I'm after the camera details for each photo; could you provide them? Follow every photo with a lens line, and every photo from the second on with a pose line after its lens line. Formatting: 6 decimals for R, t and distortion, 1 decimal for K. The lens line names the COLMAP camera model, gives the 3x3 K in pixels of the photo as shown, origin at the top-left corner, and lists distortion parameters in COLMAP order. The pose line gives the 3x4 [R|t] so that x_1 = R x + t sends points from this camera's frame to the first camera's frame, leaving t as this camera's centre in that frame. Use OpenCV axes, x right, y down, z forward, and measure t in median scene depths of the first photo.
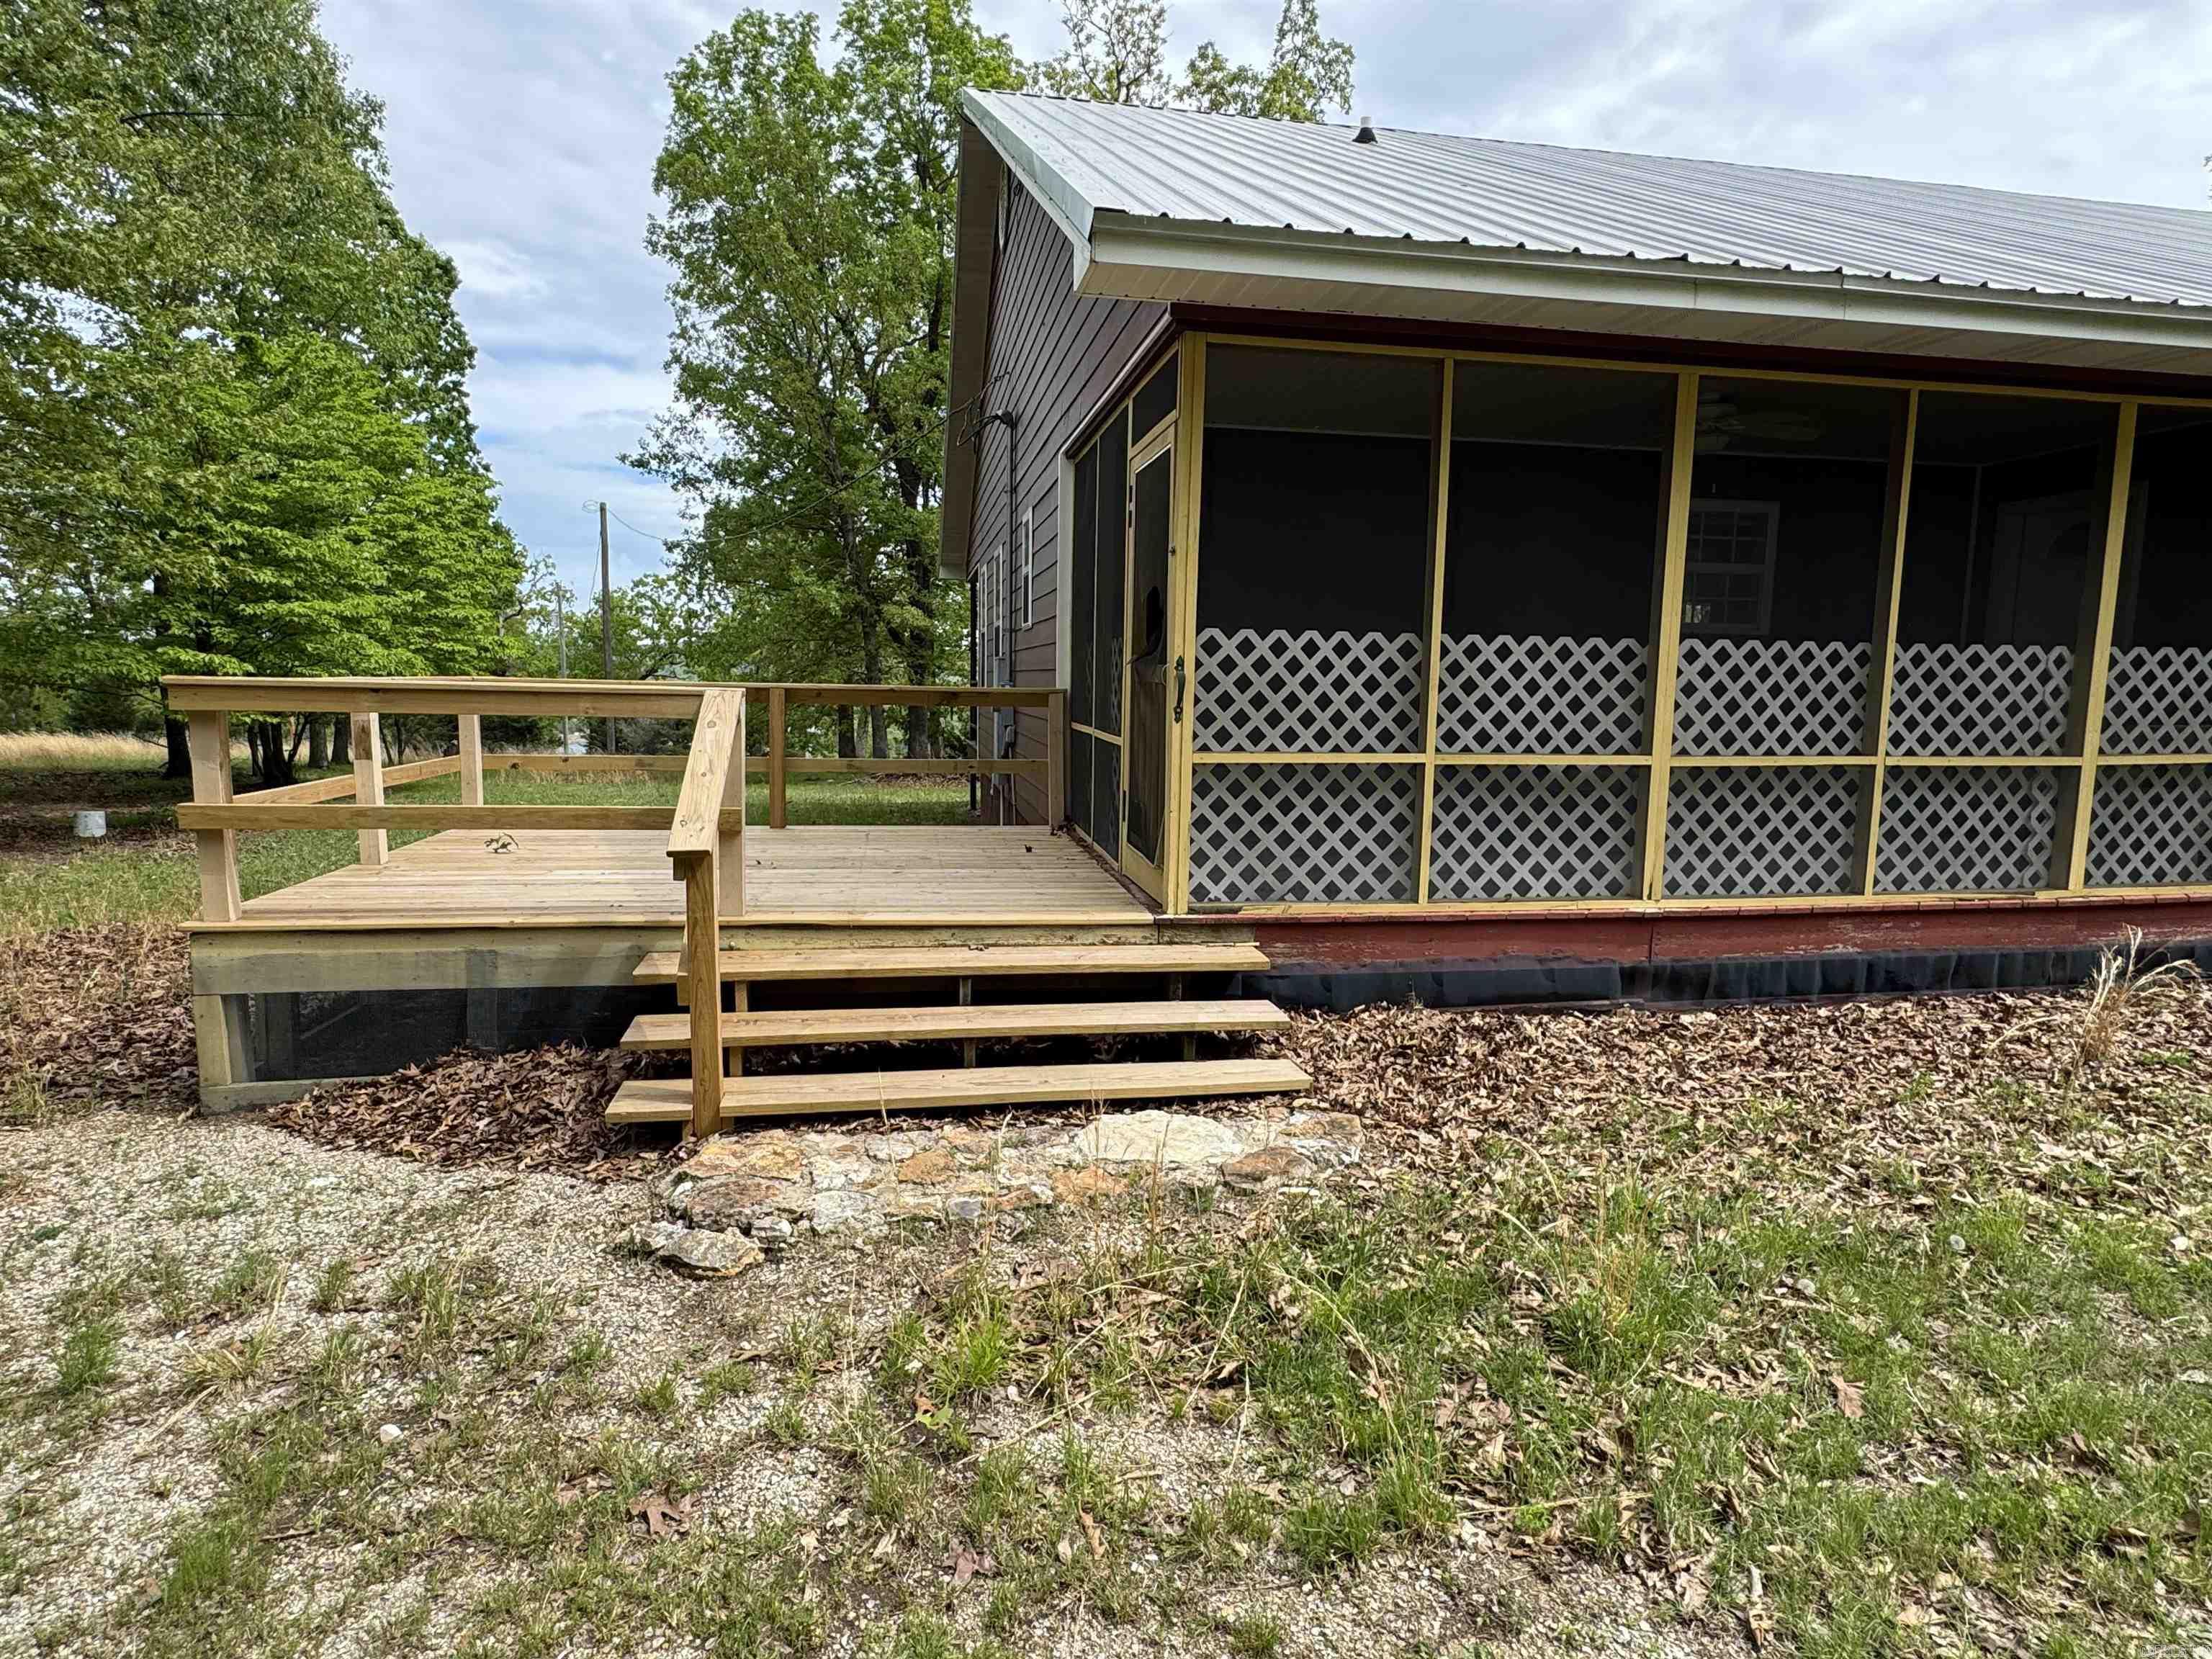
lens RADIAL K [[1200.7, 0, 1102.9], [0, 1200.7, 825.5], [0, 0, 1]] dist [-0.003744, 0.000759]
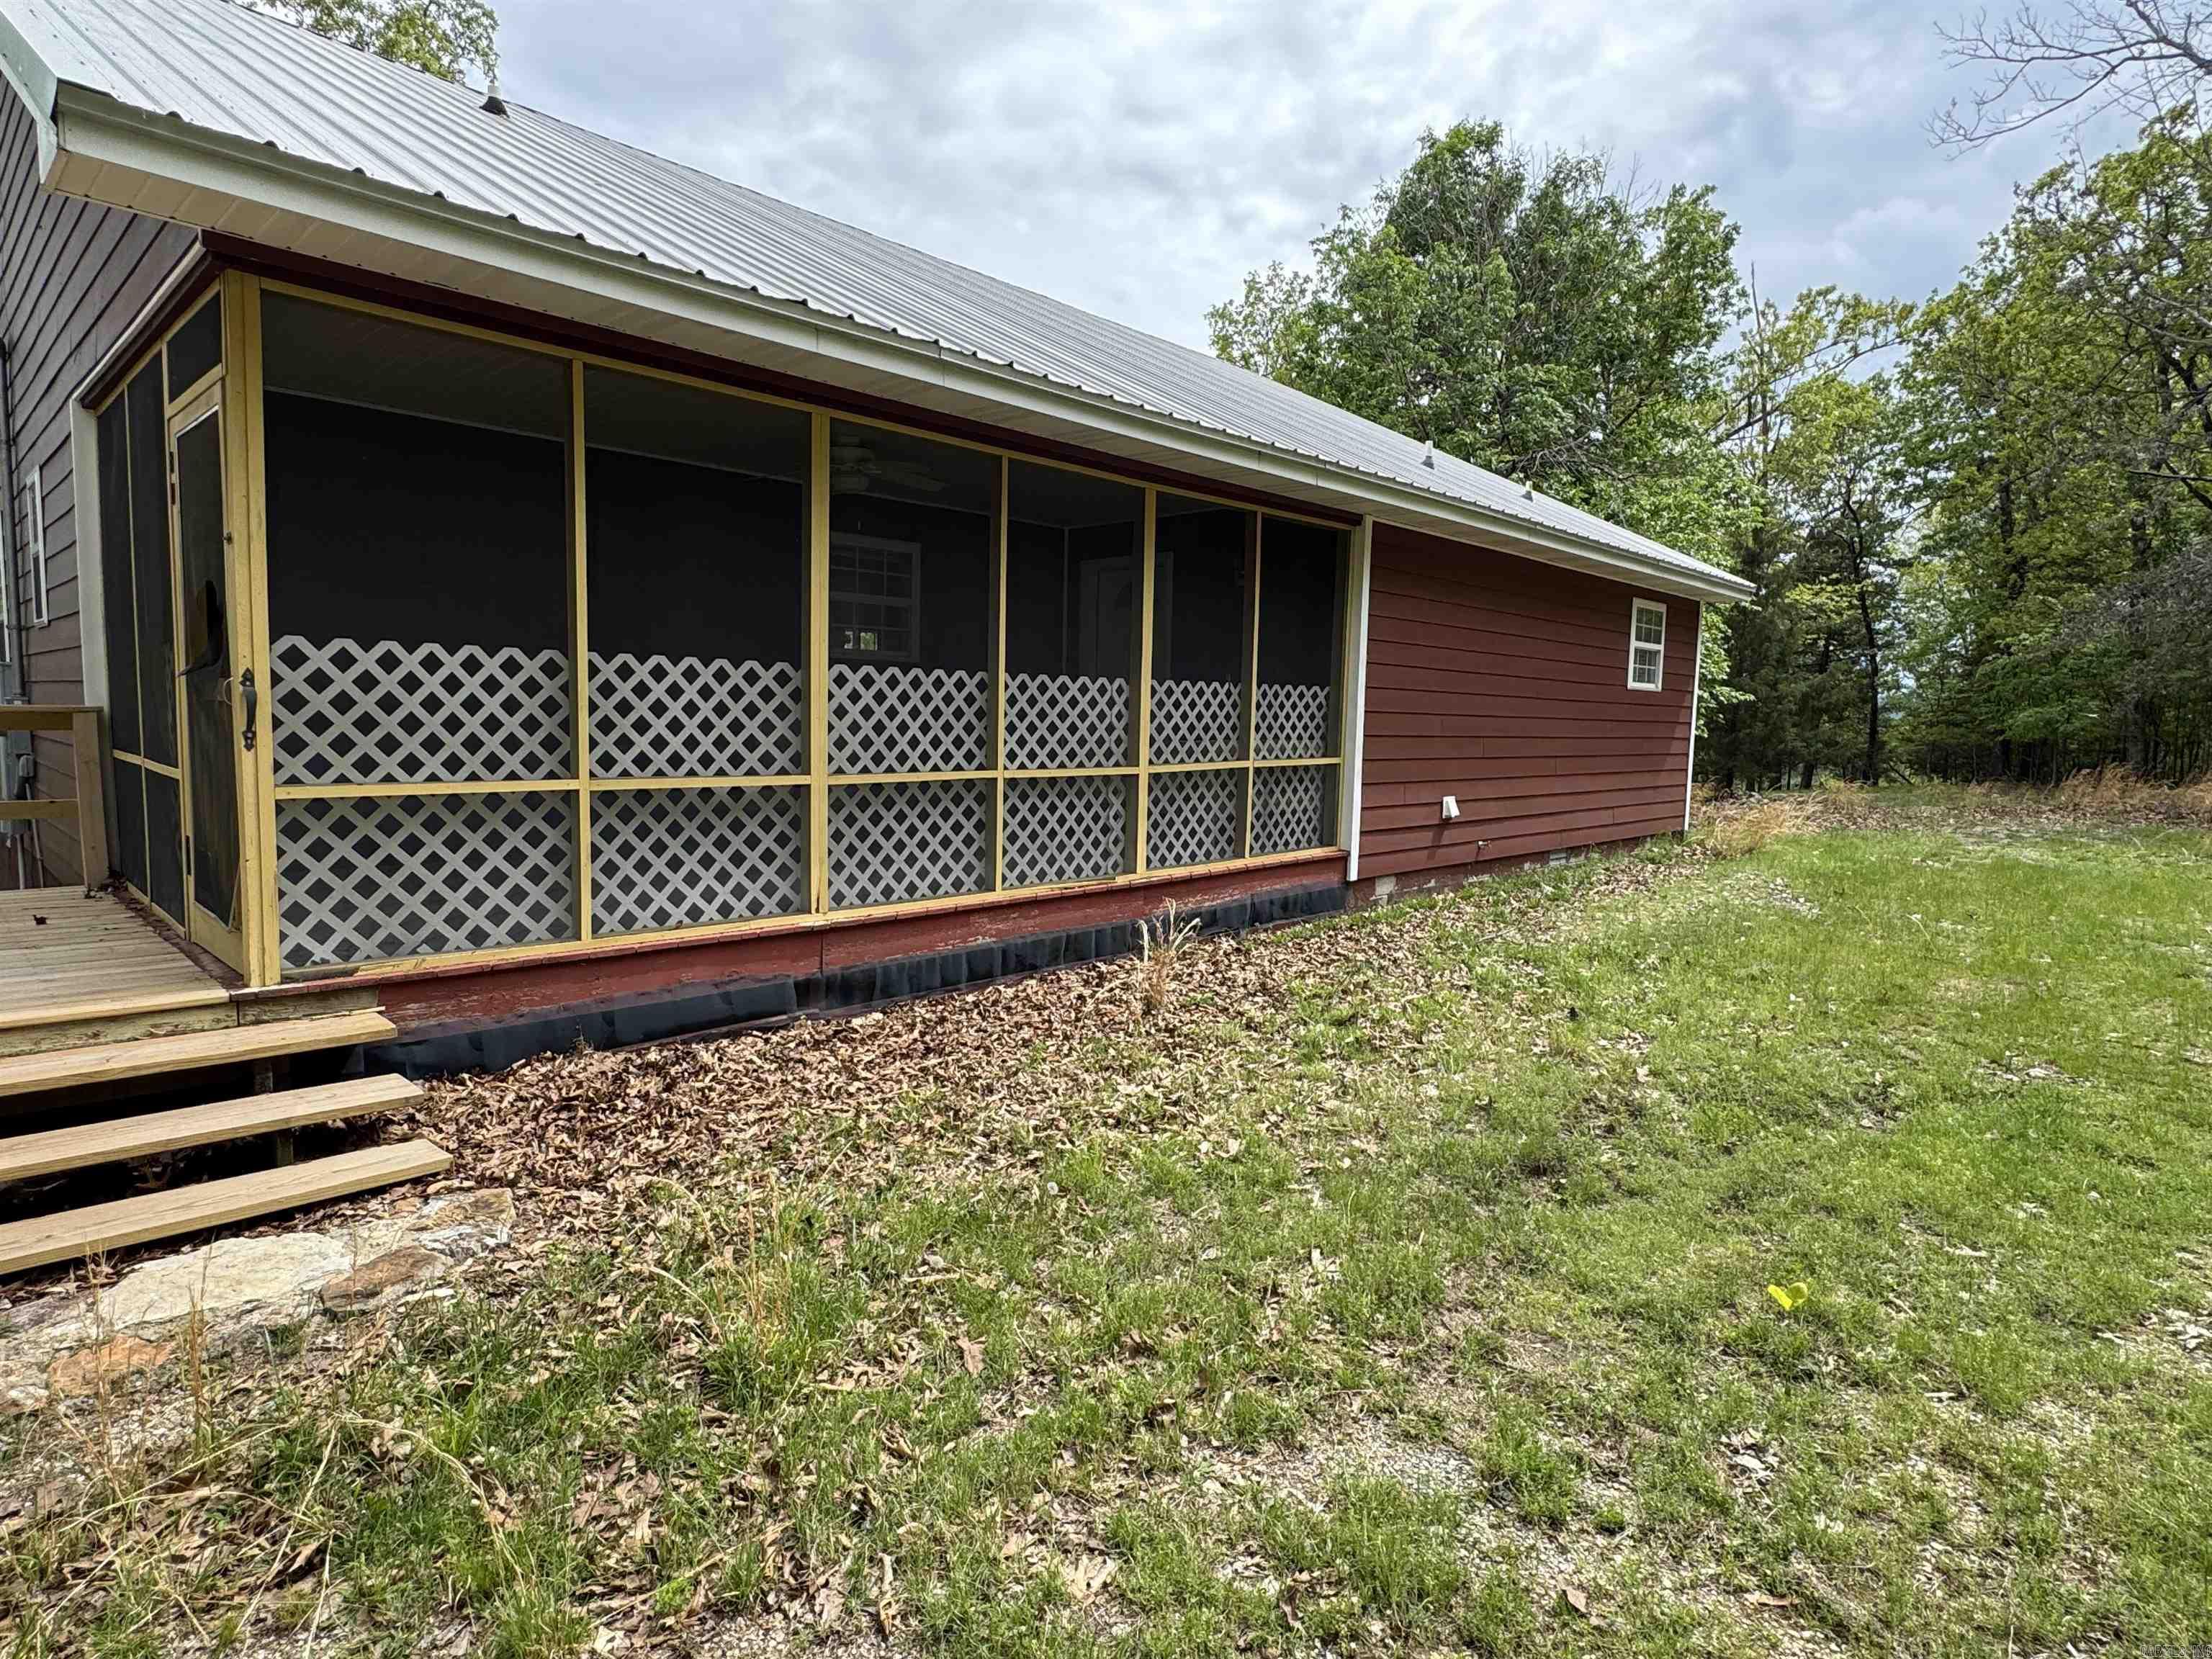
lens RADIAL K [[1200.7, 0, 1097.0], [0, 1200.7, 824.9], [0, 0, 1]] dist [-0.003744, 0.000759]
pose [[0.808615, -0.050718, 0.586149, 0.050120], [0.060155, 0.998183, 0.003383, -0.003921], [-0.585255, 0.032524, 0.810197, 0.011501]]
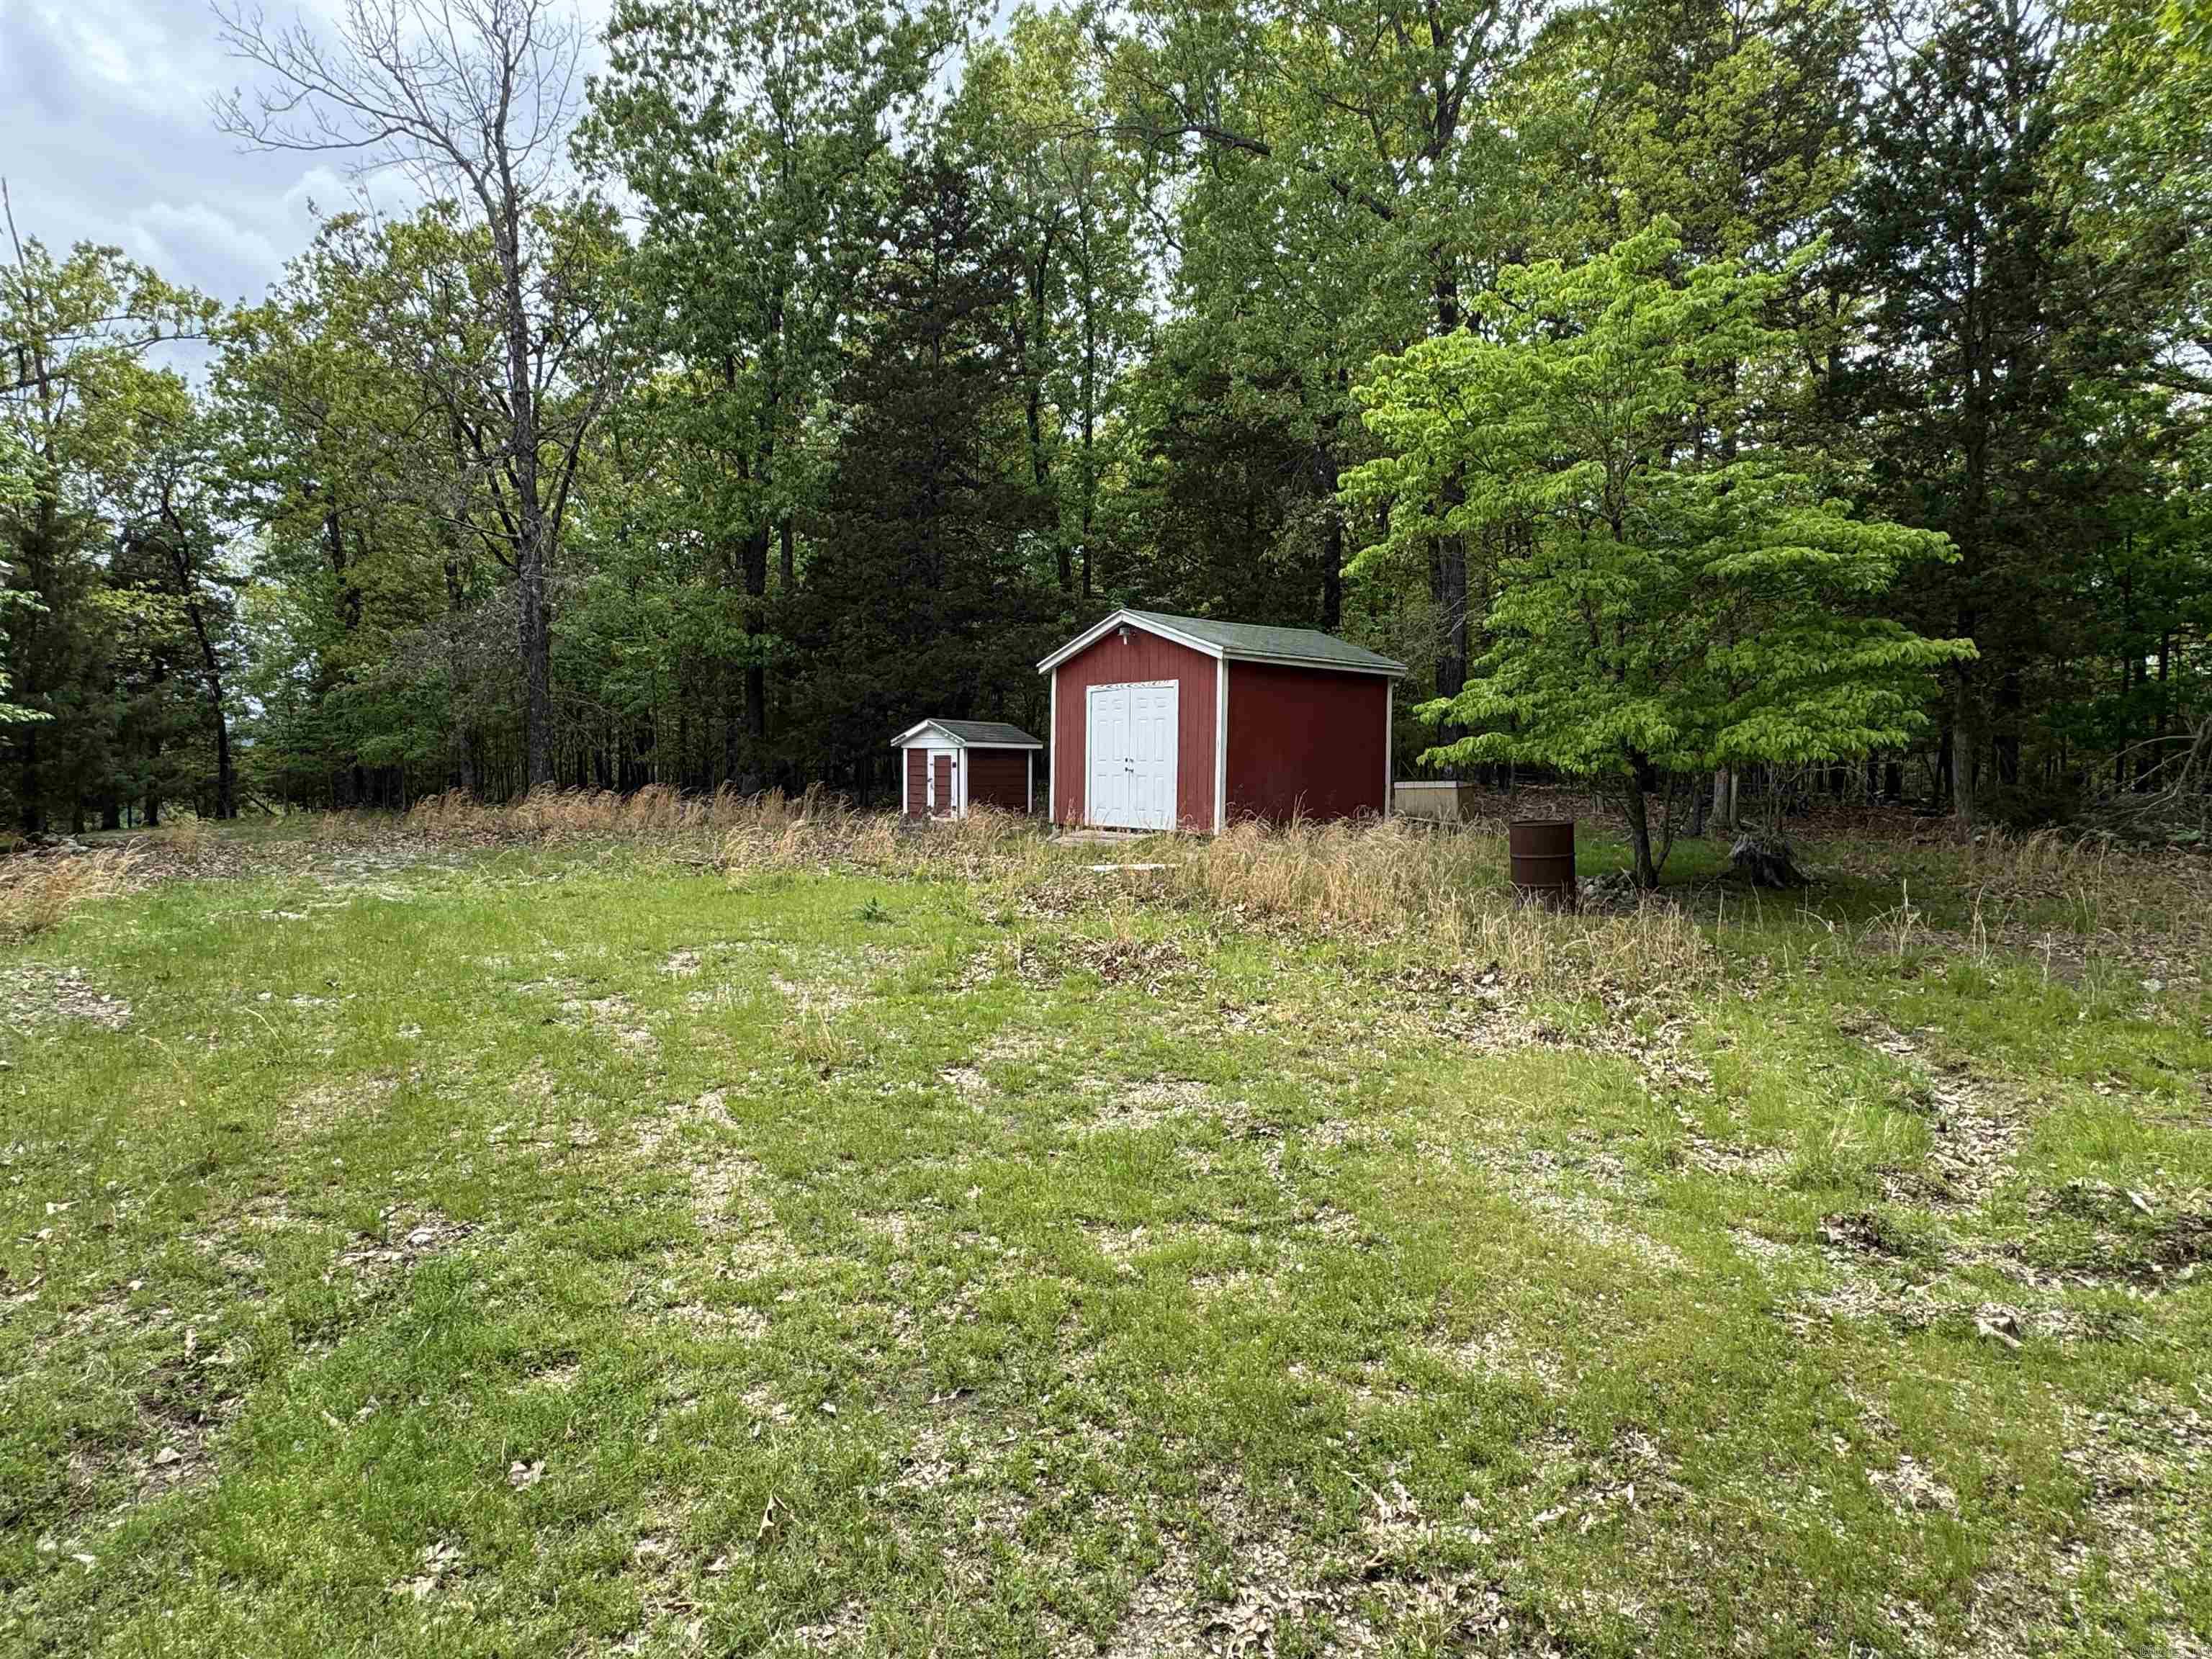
lens RADIAL K [[1200.7, 0, 1102.2], [0, 1200.7, 823.5], [0, 0, 1]] dist [-0.003744, 0.000759]
pose [[-0.256665, -0.060846, 0.964583, 0.169633], [0.098947, 0.991118, 0.088849, -0.008696], [-0.961422, 0.118247, -0.248365, 0.043297]]
